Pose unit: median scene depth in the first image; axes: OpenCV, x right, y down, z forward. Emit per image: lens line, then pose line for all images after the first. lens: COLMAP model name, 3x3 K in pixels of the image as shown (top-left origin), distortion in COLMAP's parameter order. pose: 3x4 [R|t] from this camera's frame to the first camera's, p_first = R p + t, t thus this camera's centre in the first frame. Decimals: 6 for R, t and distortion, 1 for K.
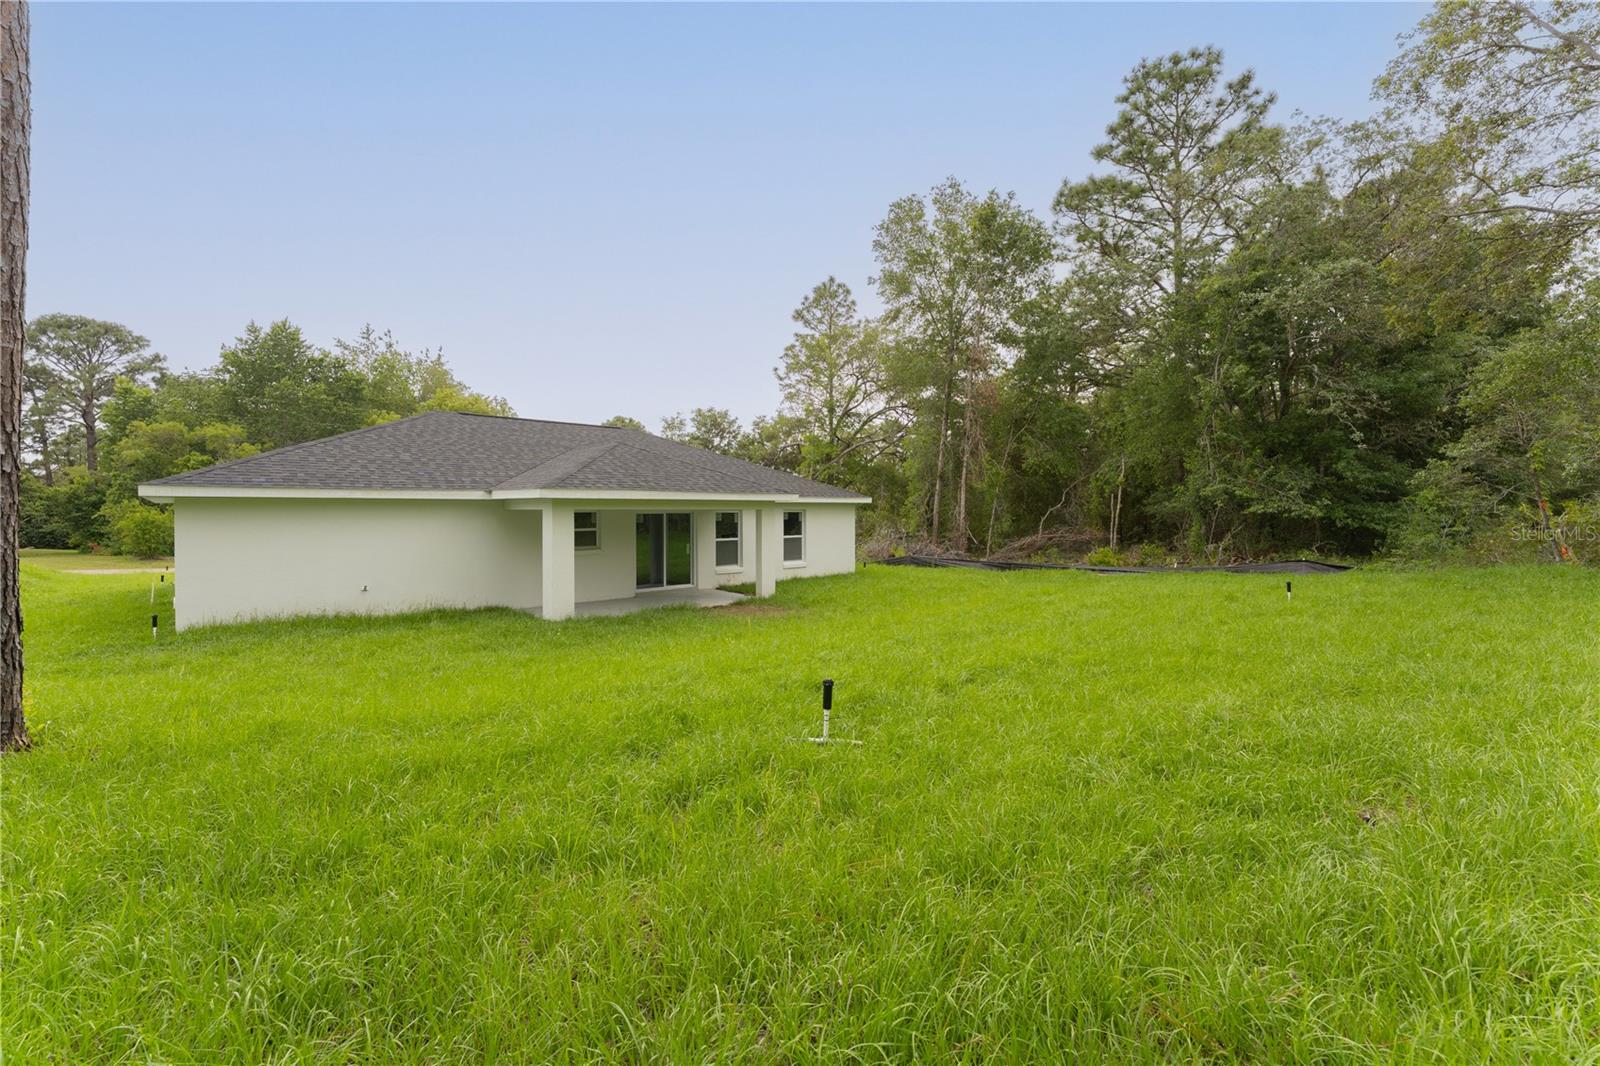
lens RADIAL K [[668.2, 0, 790.6], [0, 668.2, 520.0], [0, 0, 1]] dist [-0.018655, 0.000335]
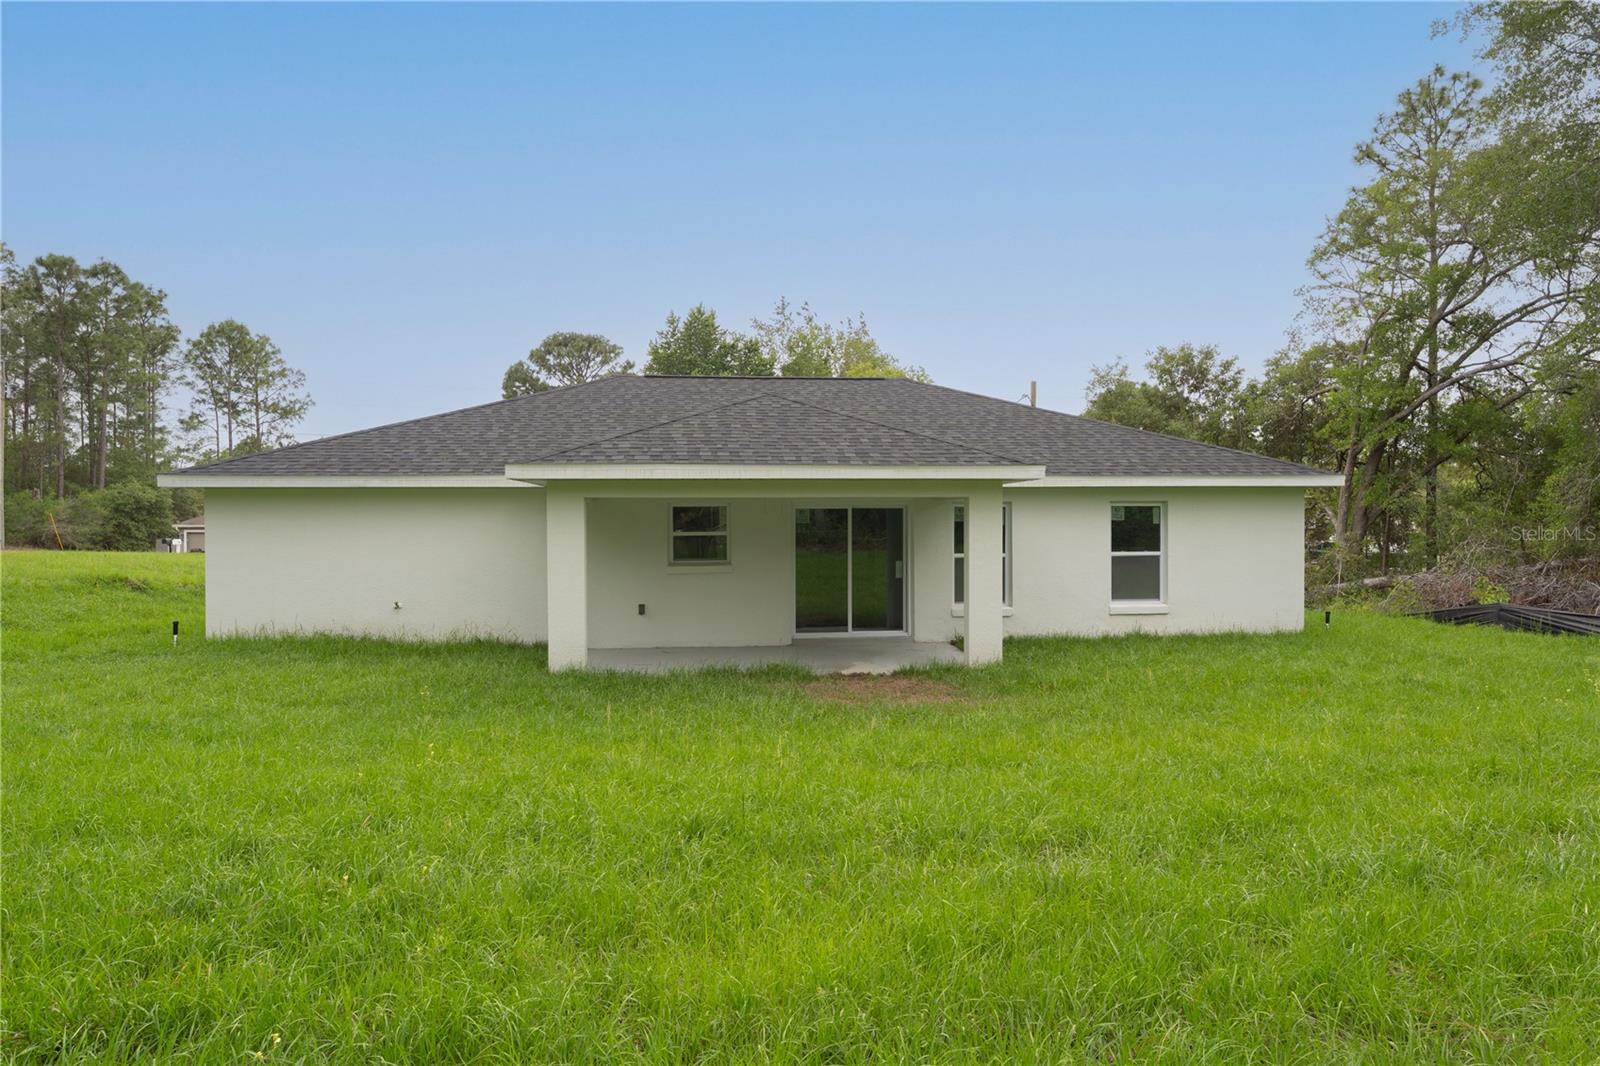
lens RADIAL K [[894.4, 0, 800.0], [0, 894.4, 533.0], [0, 0, 1]] dist [0.000659, -0.001341]
pose [[0.781995, 0.005419, -0.623261, 0.228675], [-0.005387, 0.999984, 0.001936, 0.008867], [0.623261, 0.001843, 0.782012, 0.292247]]
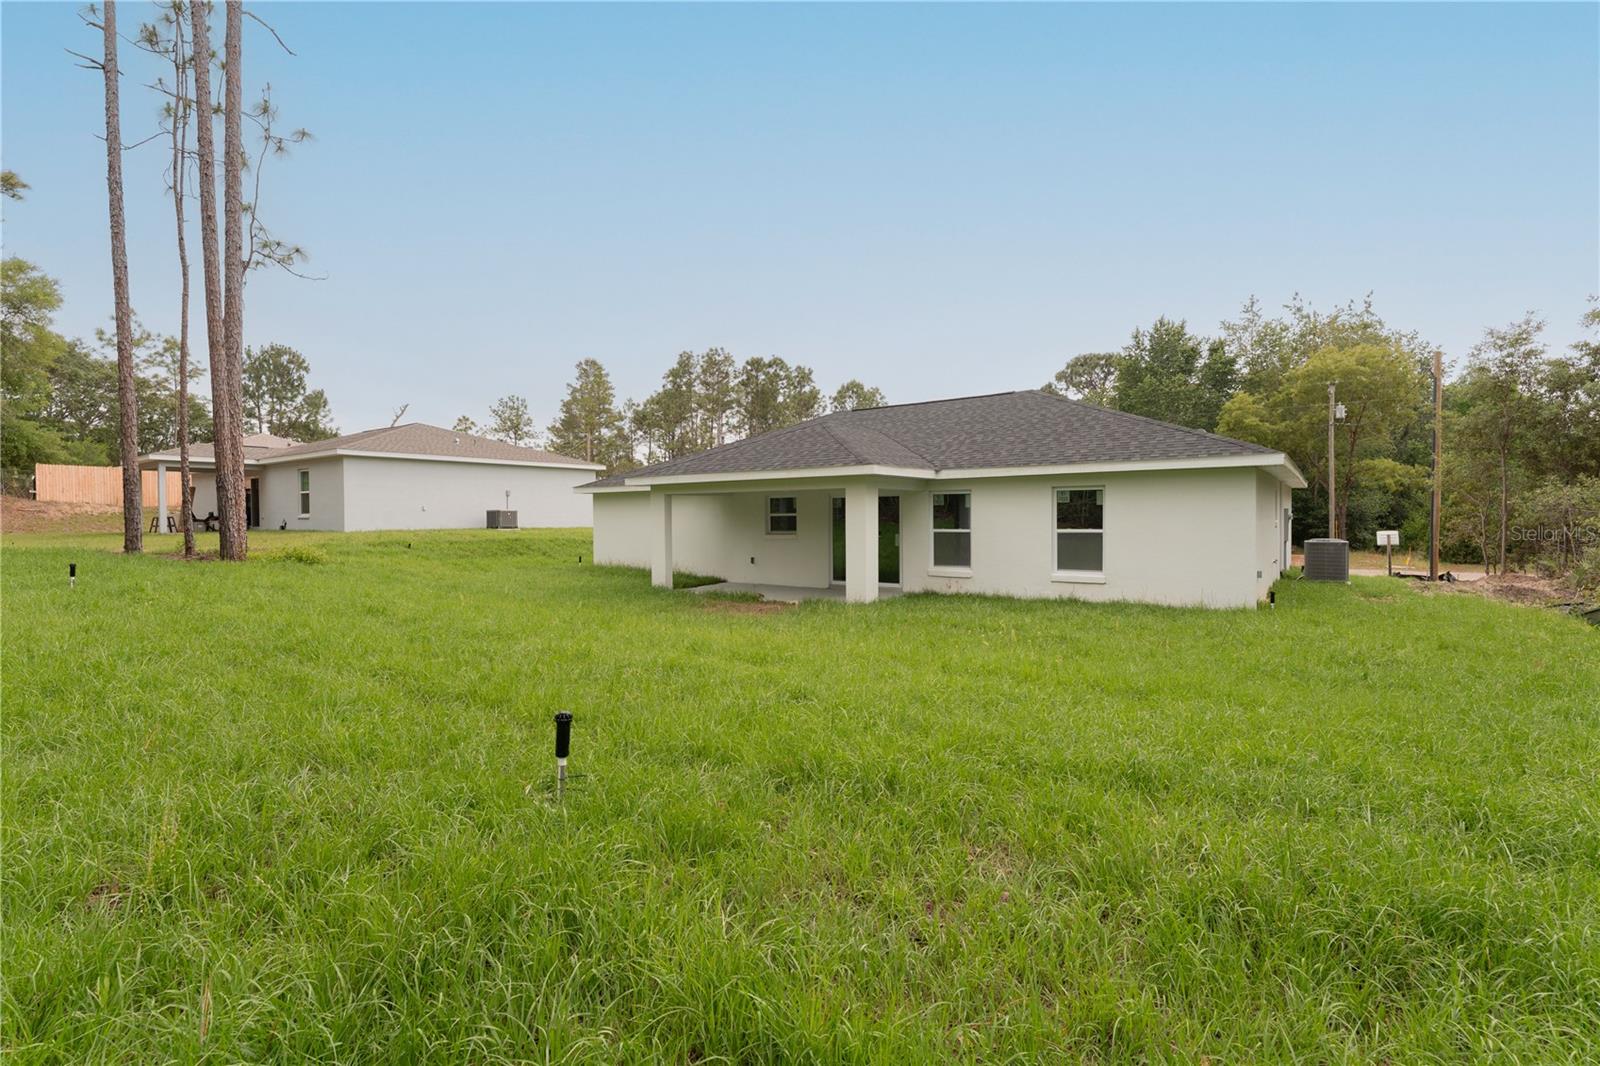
lens RADIAL K [[748.0, 0, 800.0], [0, 748.0, 533.0], [0, 0, 1]] dist [-0.032305, -0.000238]
pose [[0.144496, 0.020633, -0.989290, 0.623044], [-0.005980, 0.999783, 0.019979, 0.014862], [0.989487, 0.003029, 0.144588, 0.645674]]
